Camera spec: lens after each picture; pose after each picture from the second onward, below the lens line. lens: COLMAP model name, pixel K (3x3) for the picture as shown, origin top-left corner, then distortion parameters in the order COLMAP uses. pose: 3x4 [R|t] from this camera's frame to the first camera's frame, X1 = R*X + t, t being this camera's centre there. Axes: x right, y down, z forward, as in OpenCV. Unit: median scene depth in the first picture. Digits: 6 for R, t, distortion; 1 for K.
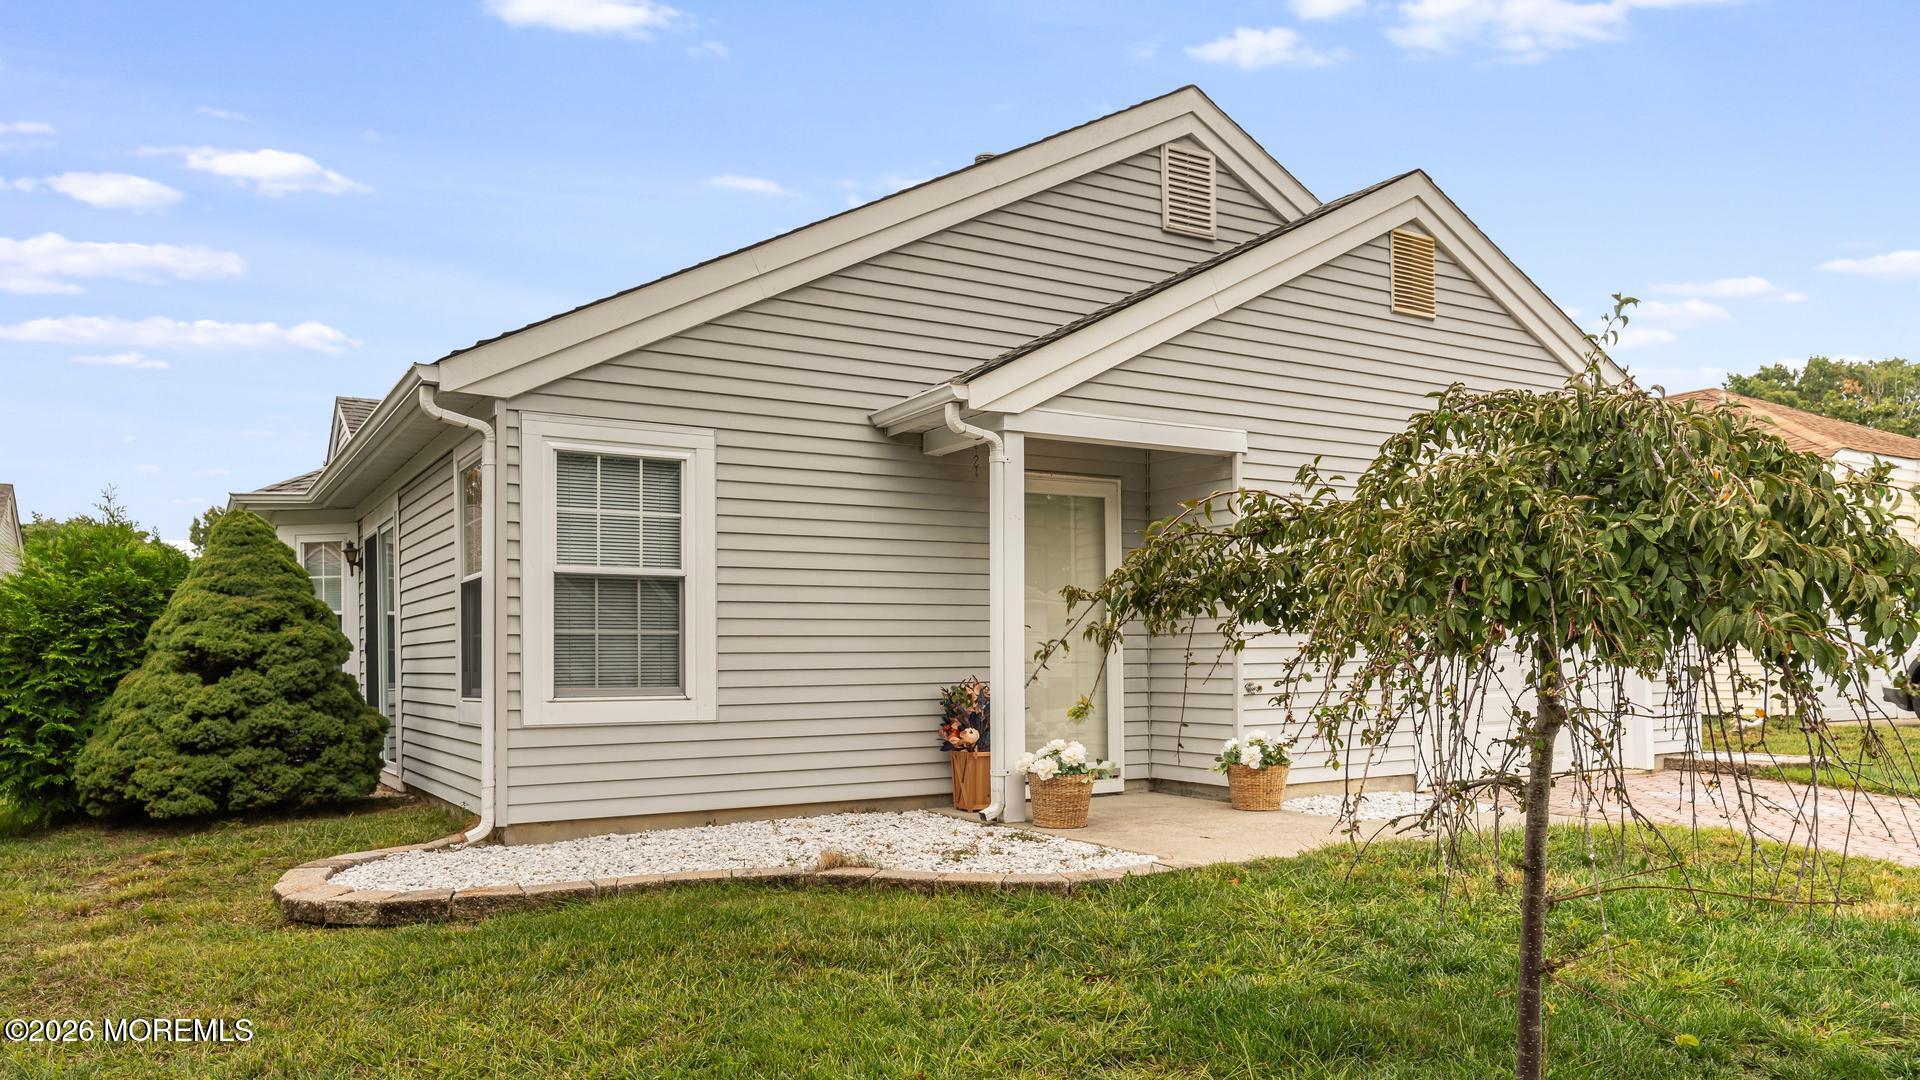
lens RADIAL K [[1325.9, 0, 962.5], [0, 1325.9, 625.1], [0, 0, 1]] dist [-0.004875, -0.001263]
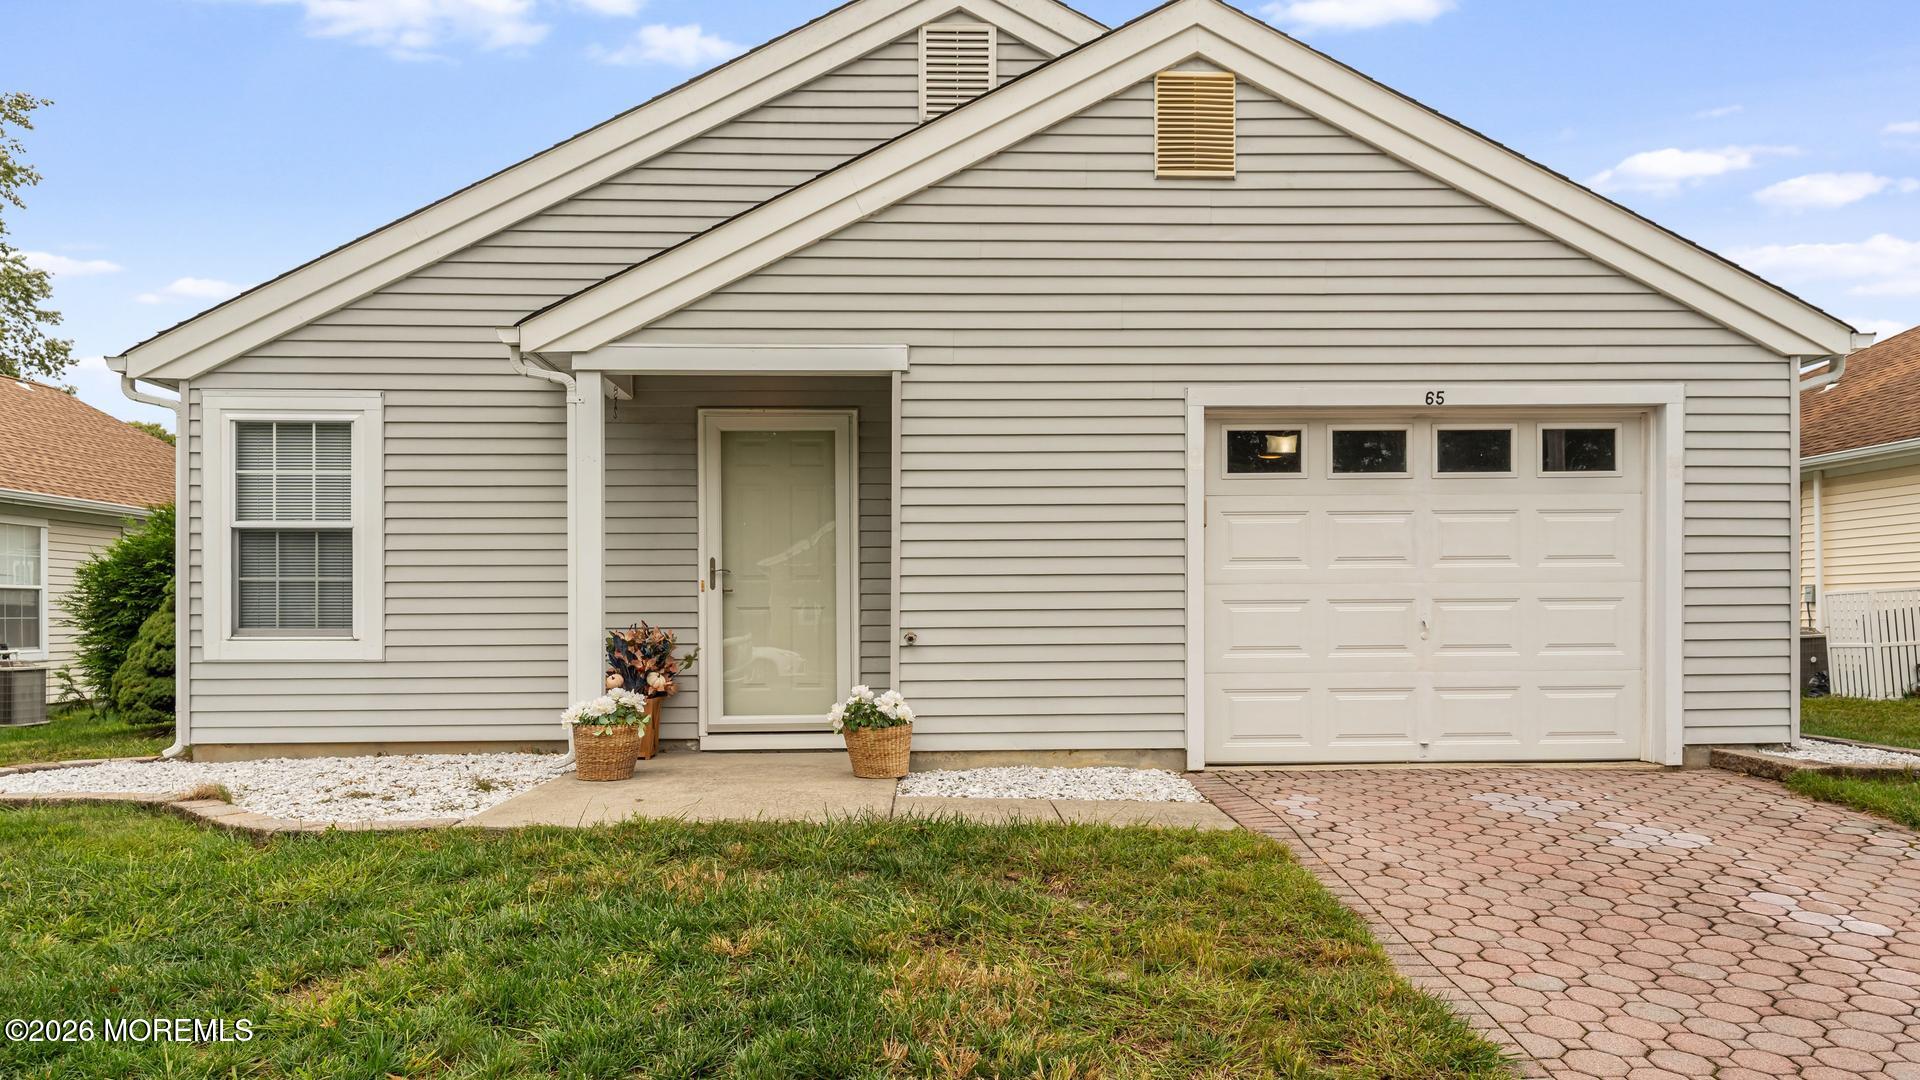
lens RADIAL K [[1282.8, 0, 962.8], [0, 1282.8, 596.6], [0, 0, 1]] dist [0.055288, -0.075392]
pose [[0.875164, 0.002203, -0.483822, 0.741185], [0.009325, 0.999727, 0.021420, 0.001542], [0.483737, -0.023257, 0.874904, 0.304934]]
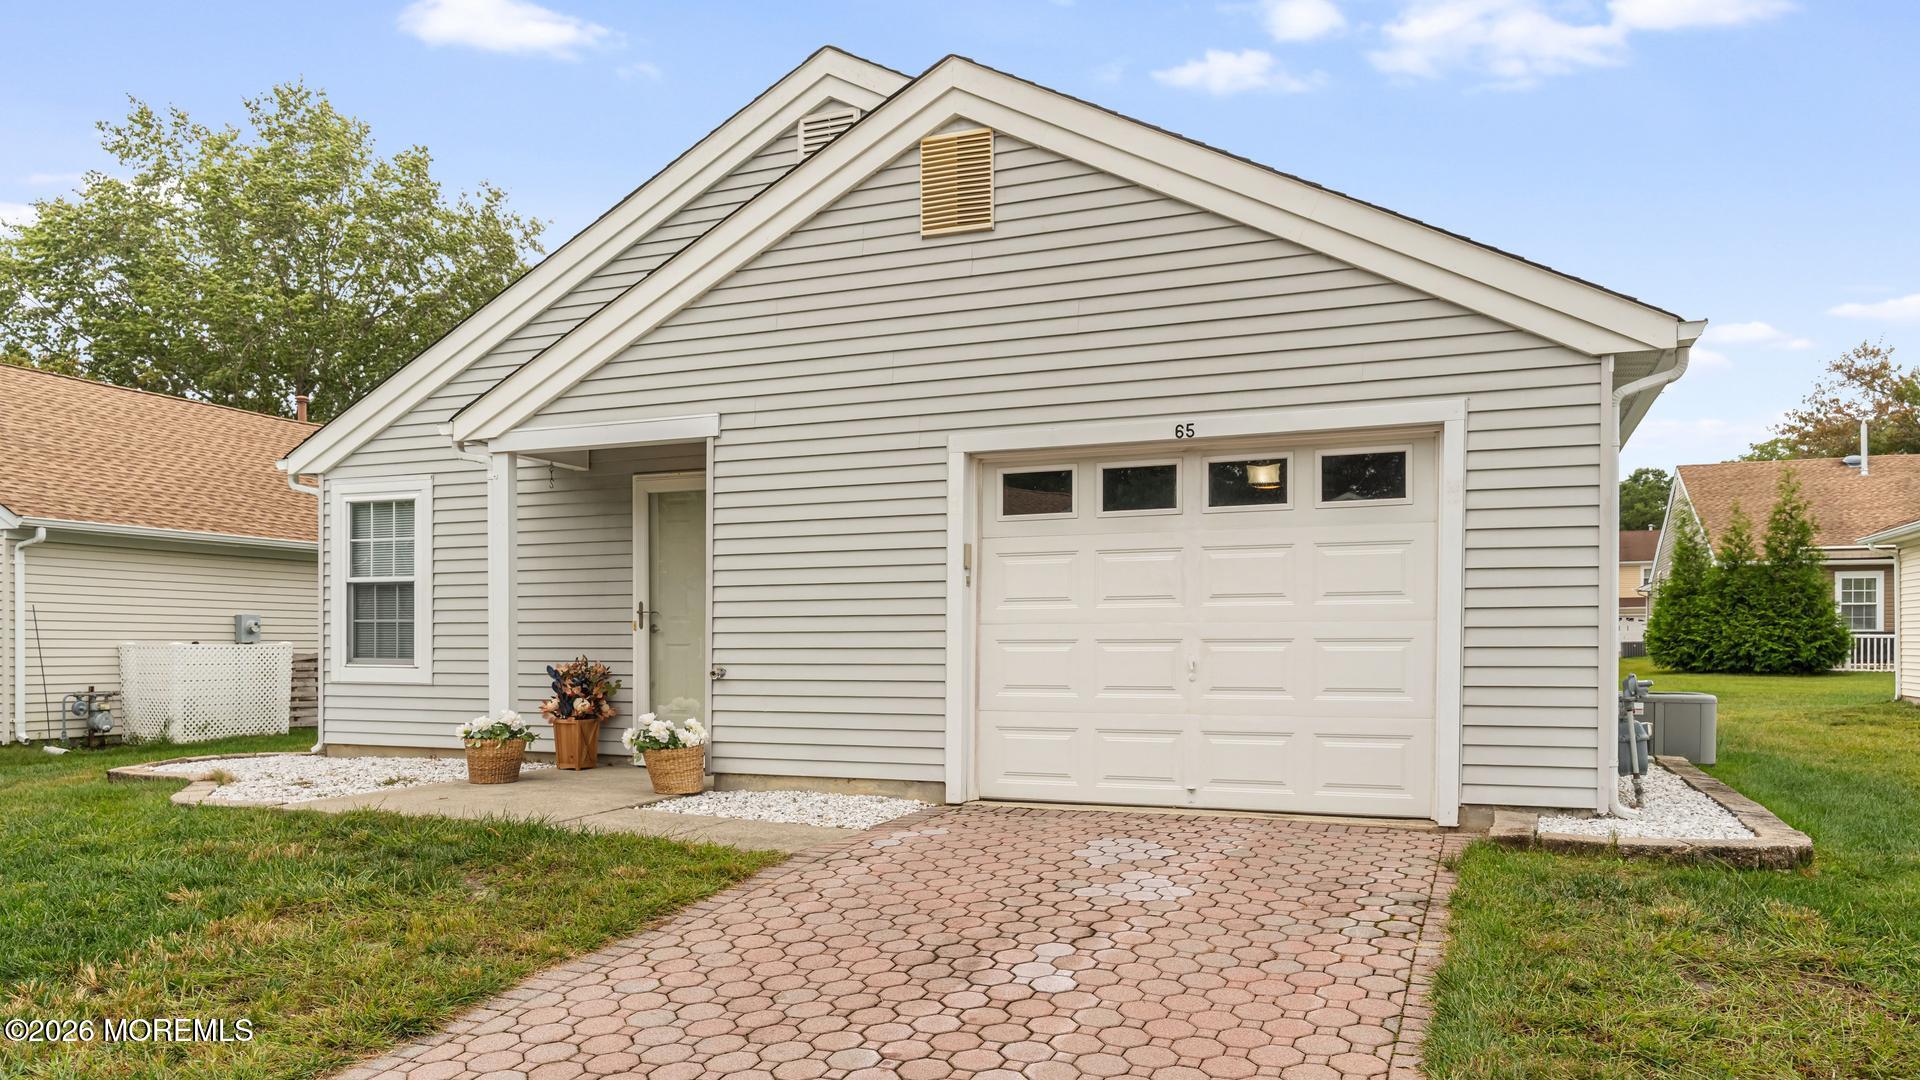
lens RADIAL K [[1293.4, 0, 968.0], [0, 1293.4, 638.3], [0, 0, 1]] dist [-0.001235, 0.000081]
pose [[0.598779, 0.008552, -0.800869, 1.240564], [0.017874, 0.999551, 0.024038, 0.001392], [0.800715, -0.028708, 0.598357, 0.638347]]
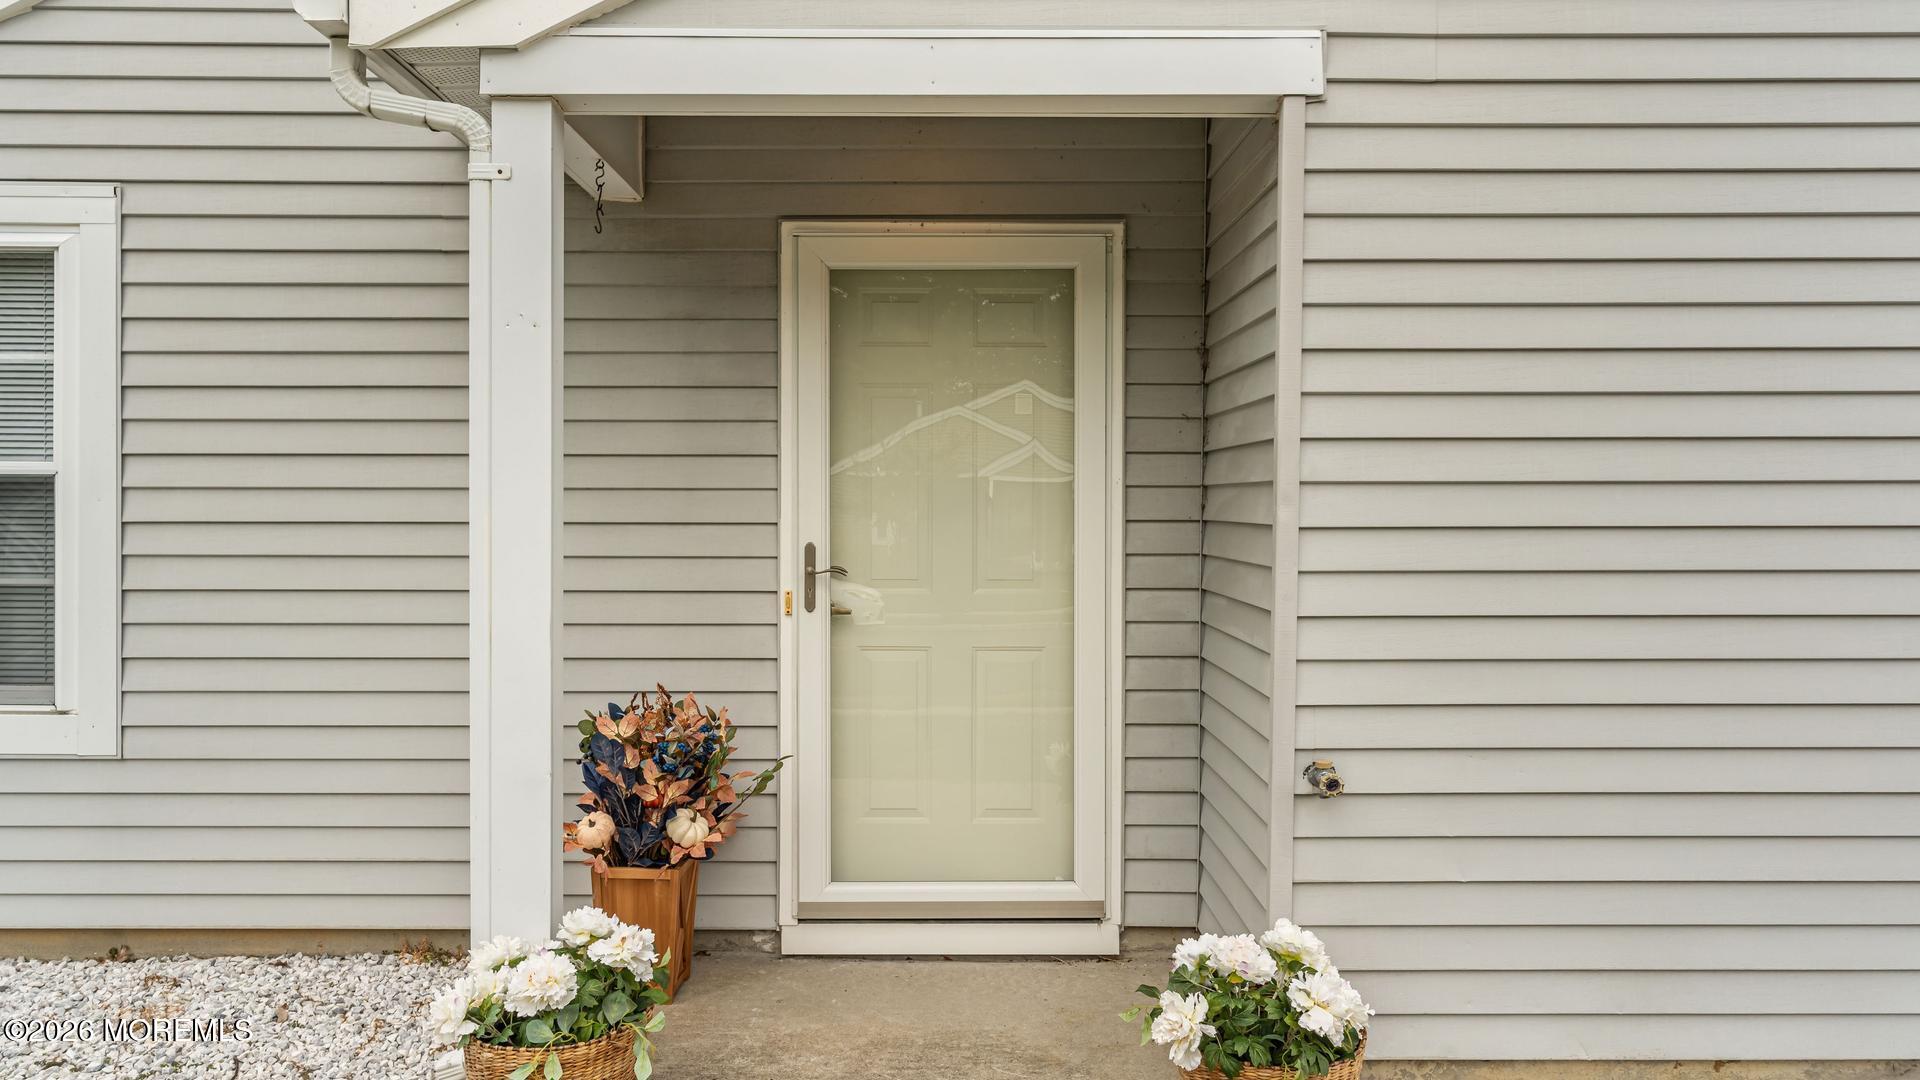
lens RADIAL K [[1278.6, 0, 956.6], [0, 1278.6, 515.1], [0, 0, 1]] dist [-0.000183, 0.000219]
pose [[0.856837, 0.015091, -0.515367, 0.344679], [0.002934, 0.999413, 0.034142, -0.036942], [0.515579, -0.030767, 0.856289, 0.746926]]
